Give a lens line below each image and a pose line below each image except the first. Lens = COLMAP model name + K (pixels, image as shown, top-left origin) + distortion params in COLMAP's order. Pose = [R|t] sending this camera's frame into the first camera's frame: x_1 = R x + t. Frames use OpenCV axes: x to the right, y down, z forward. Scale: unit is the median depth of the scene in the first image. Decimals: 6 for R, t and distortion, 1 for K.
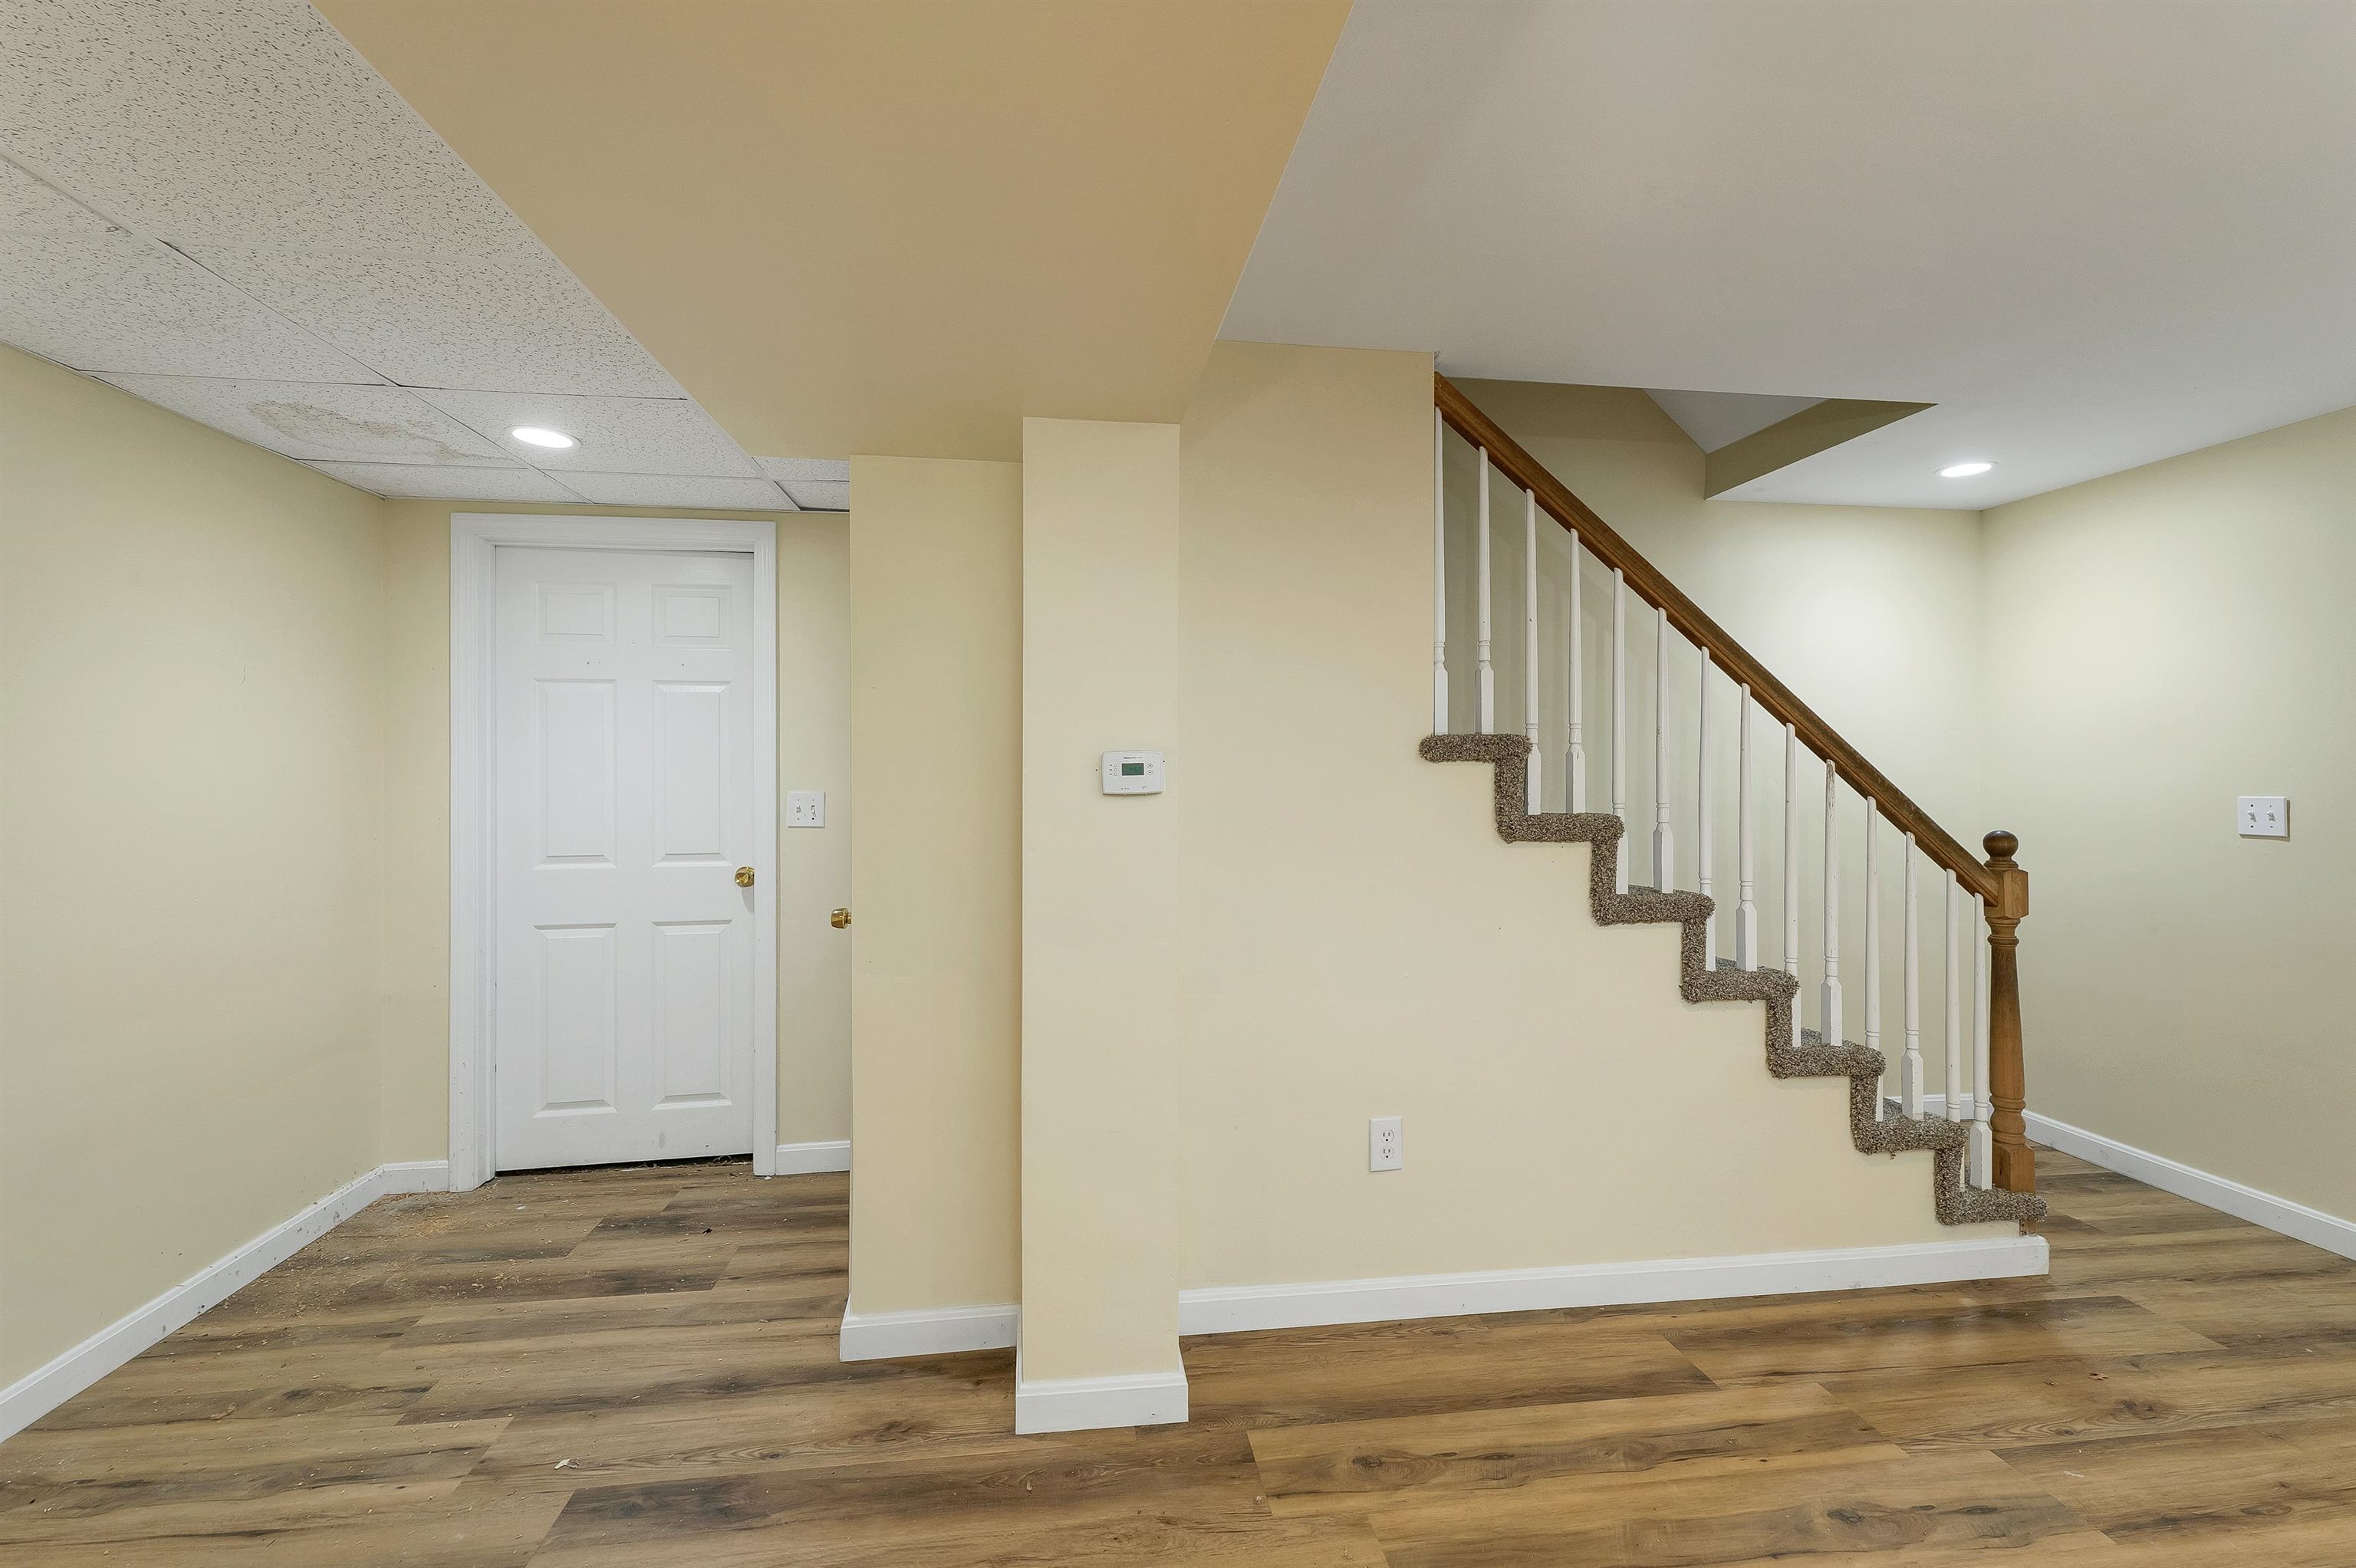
lens RADIAL K [[1001.3, 0, 1159.8], [0, 1001.3, 797.5], [0, 0, 1]] dist [0.001298, 0.000204]
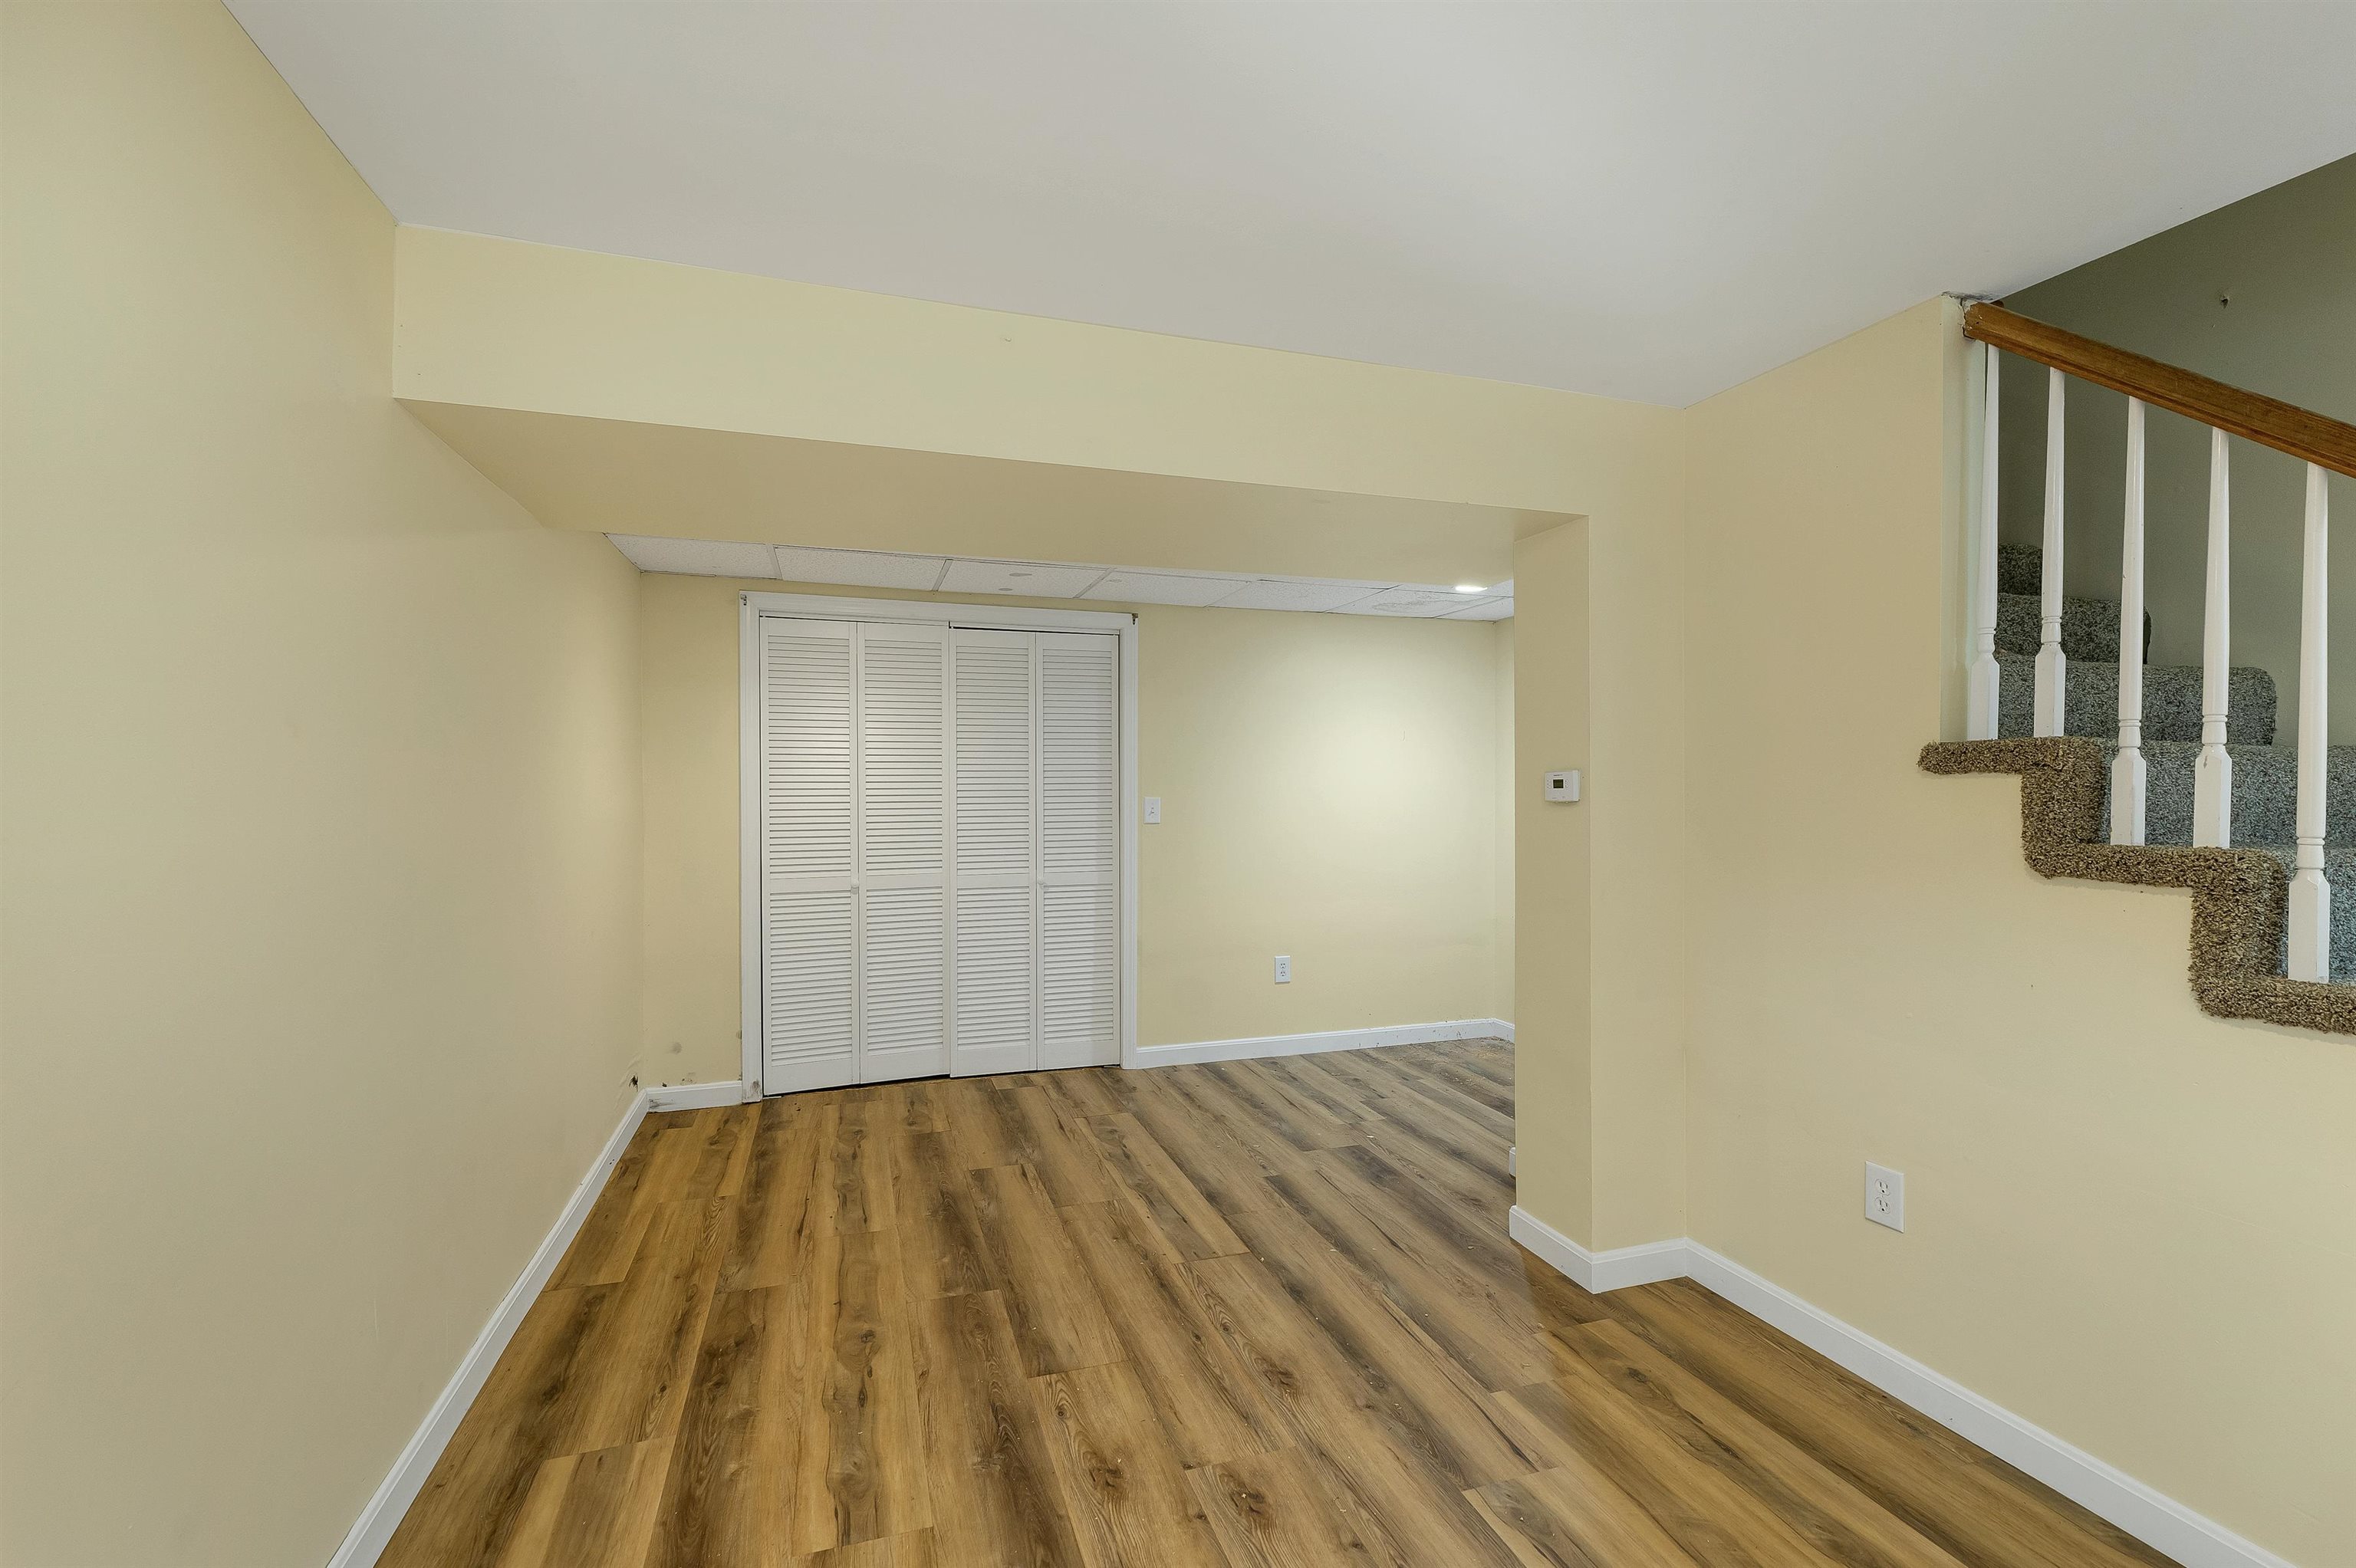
lens RADIAL K [[1001.3, 0, 1159.8], [0, 1001.3, 797.5], [0, 0, 1]] dist [0.001298, 0.000204]
pose [[0.176677, 0.012946, -0.984184, 1.139351], [-0.023238, 0.999690, 0.008979, -0.008687], [0.983995, 0.021285, 0.176923, 0.208665]]
